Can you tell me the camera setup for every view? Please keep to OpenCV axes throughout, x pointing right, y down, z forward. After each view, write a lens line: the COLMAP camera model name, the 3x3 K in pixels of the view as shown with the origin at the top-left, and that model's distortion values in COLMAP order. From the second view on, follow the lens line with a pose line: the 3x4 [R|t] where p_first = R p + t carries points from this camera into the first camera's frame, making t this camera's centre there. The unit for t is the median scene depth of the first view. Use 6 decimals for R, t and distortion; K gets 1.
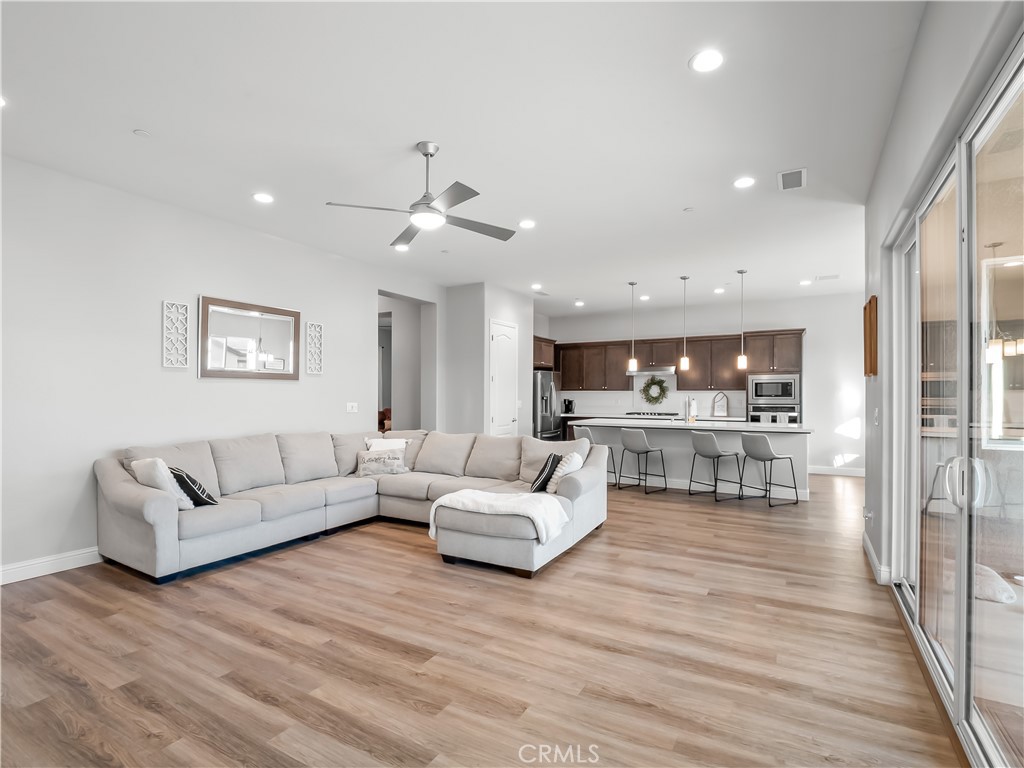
lens RADIAL K [[508.4, 0, 505.6], [0, 508.4, 392.8], [0, 0, 1]] dist [-0.003411, -0.005749]
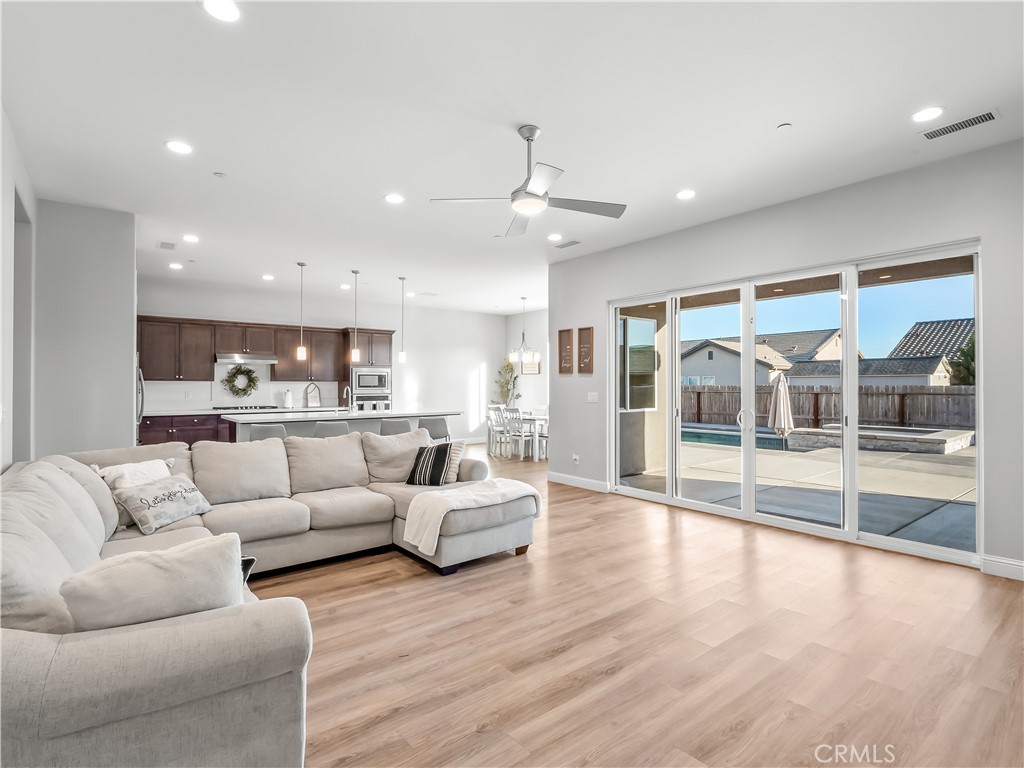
lens RADIAL K [[530.5, 0, 519.8], [0, 530.5, 377.5], [0, 0, 1]] dist [0.002910, -0.007754]
pose [[0.351289, 0.012688, 0.936181, -0.476670], [-0.000181, 0.999909, -0.013484, 0.002045], [-0.936267, 0.004567, 0.351260, 0.283659]]
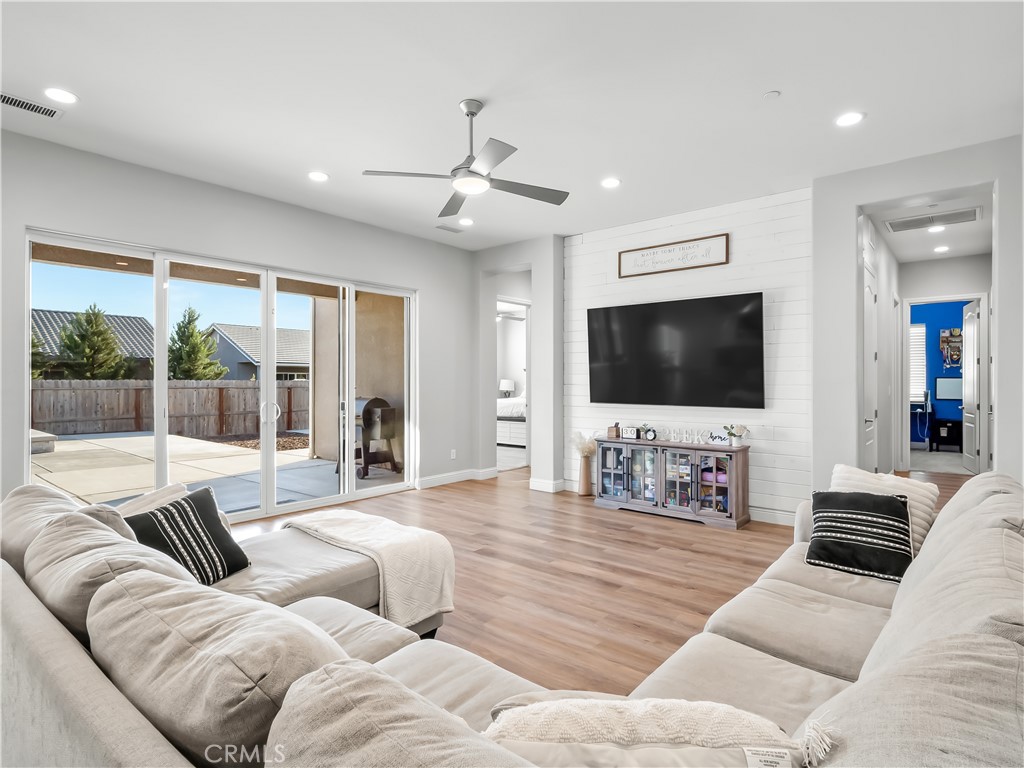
lens RADIAL K [[530.5, 0, 517.9], [0, 530.5, 387.6], [0, 0, 1]] dist [0.002910, -0.007754]
pose [[-0.987541, -0.005067, 0.157280, -0.167589], [-0.003930, 0.999964, 0.007537, 0.009753], [-0.157312, 0.006825, -0.987525, 0.827620]]
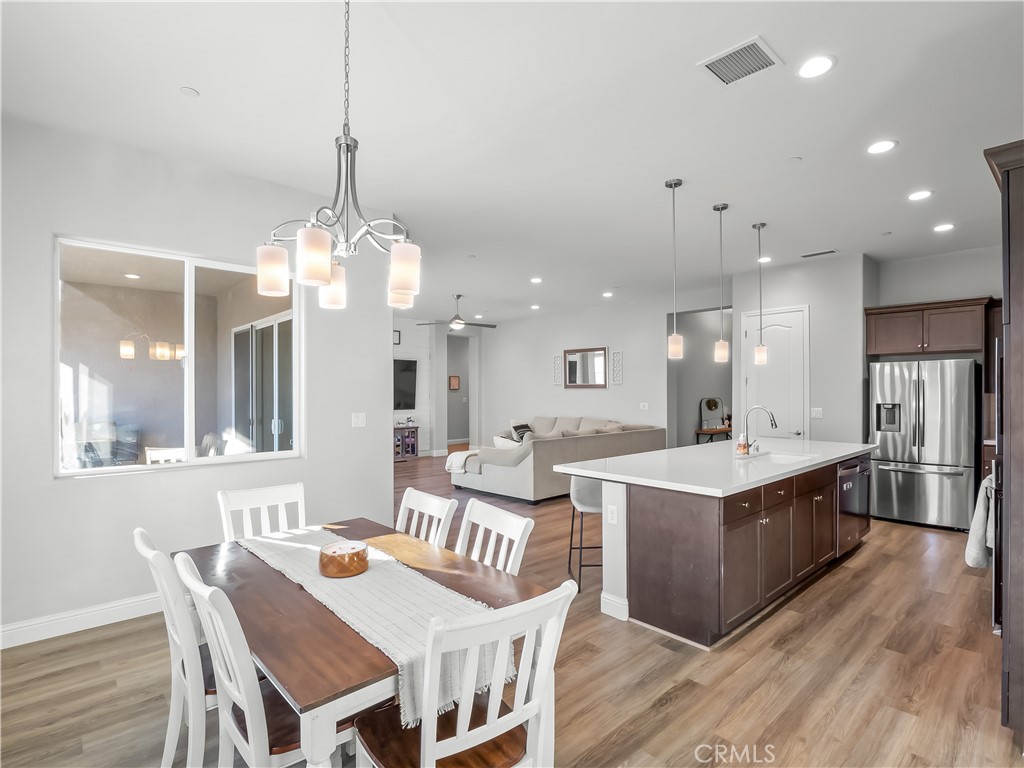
lens RADIAL K [[508.4, 0, 515.6], [0, 508.4, 392.3], [0, 0, 1]] dist [-0.003411, -0.005749]
pose [[-0.297135, 0.001108, -0.954835, 0.883286], [0.002365, 0.999997, 0.000425, -0.008232], [0.954832, -0.002132, -0.297137, 0.848955]]
